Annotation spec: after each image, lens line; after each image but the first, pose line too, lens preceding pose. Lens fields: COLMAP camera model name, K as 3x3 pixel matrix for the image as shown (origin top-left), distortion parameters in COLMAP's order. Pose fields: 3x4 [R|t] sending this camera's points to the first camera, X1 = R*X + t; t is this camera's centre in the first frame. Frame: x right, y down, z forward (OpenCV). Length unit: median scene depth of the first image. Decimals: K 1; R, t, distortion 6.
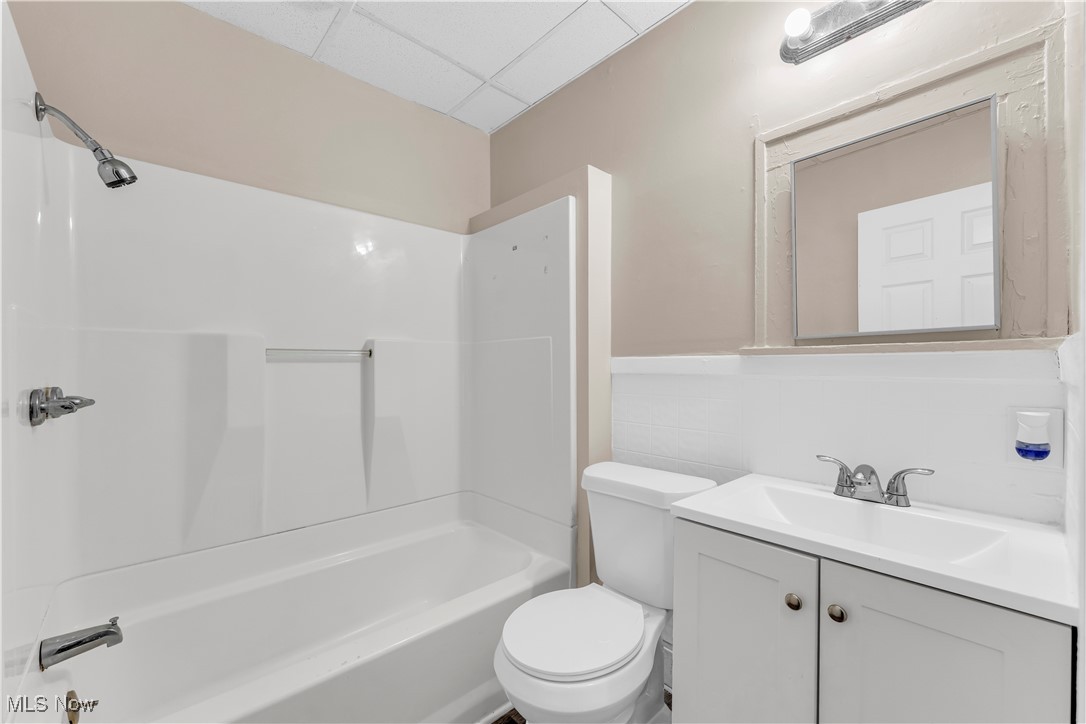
lens RADIAL K [[433.0, 0, 538.8], [0, 433.0, 367.8], [0, 0, 1]] dist [-0.002427, -0.000312]
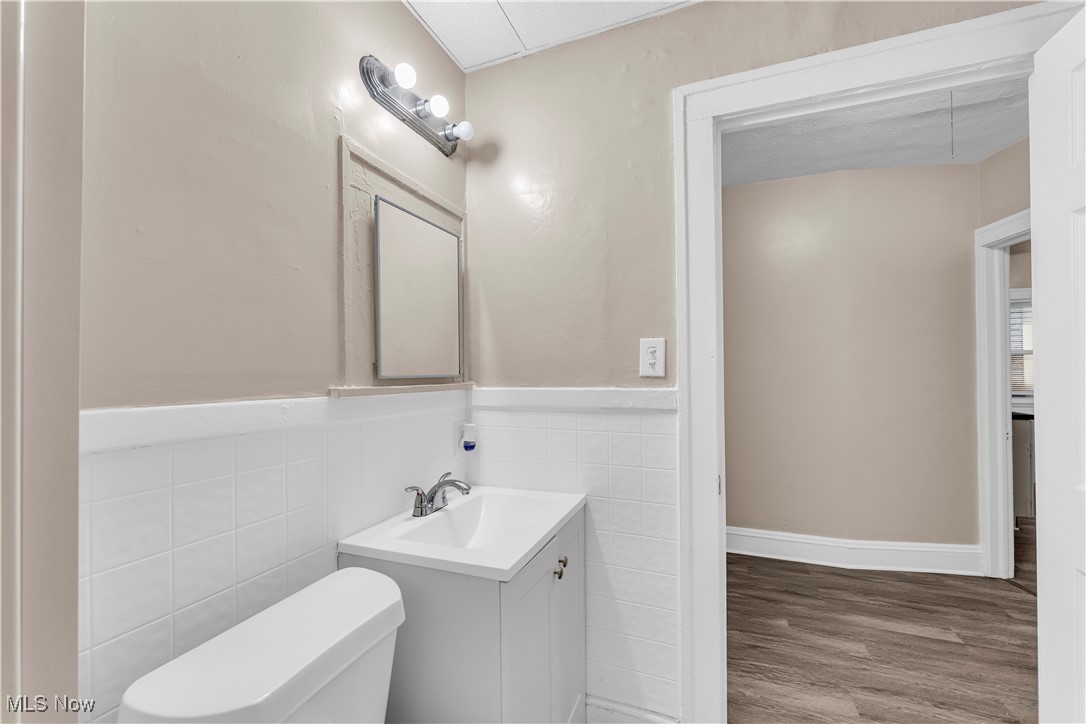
lens RADIAL K [[433.0, 0, 539.7], [0, 433.0, 367.8], [0, 0, 1]] dist [-0.002427, -0.000312]
pose [[-0.424104, 0.011115, 0.905545, -0.477621], [-0.000697, 0.999920, -0.012600, -0.084933], [-0.905613, -0.005974, -0.424063, 1.157746]]
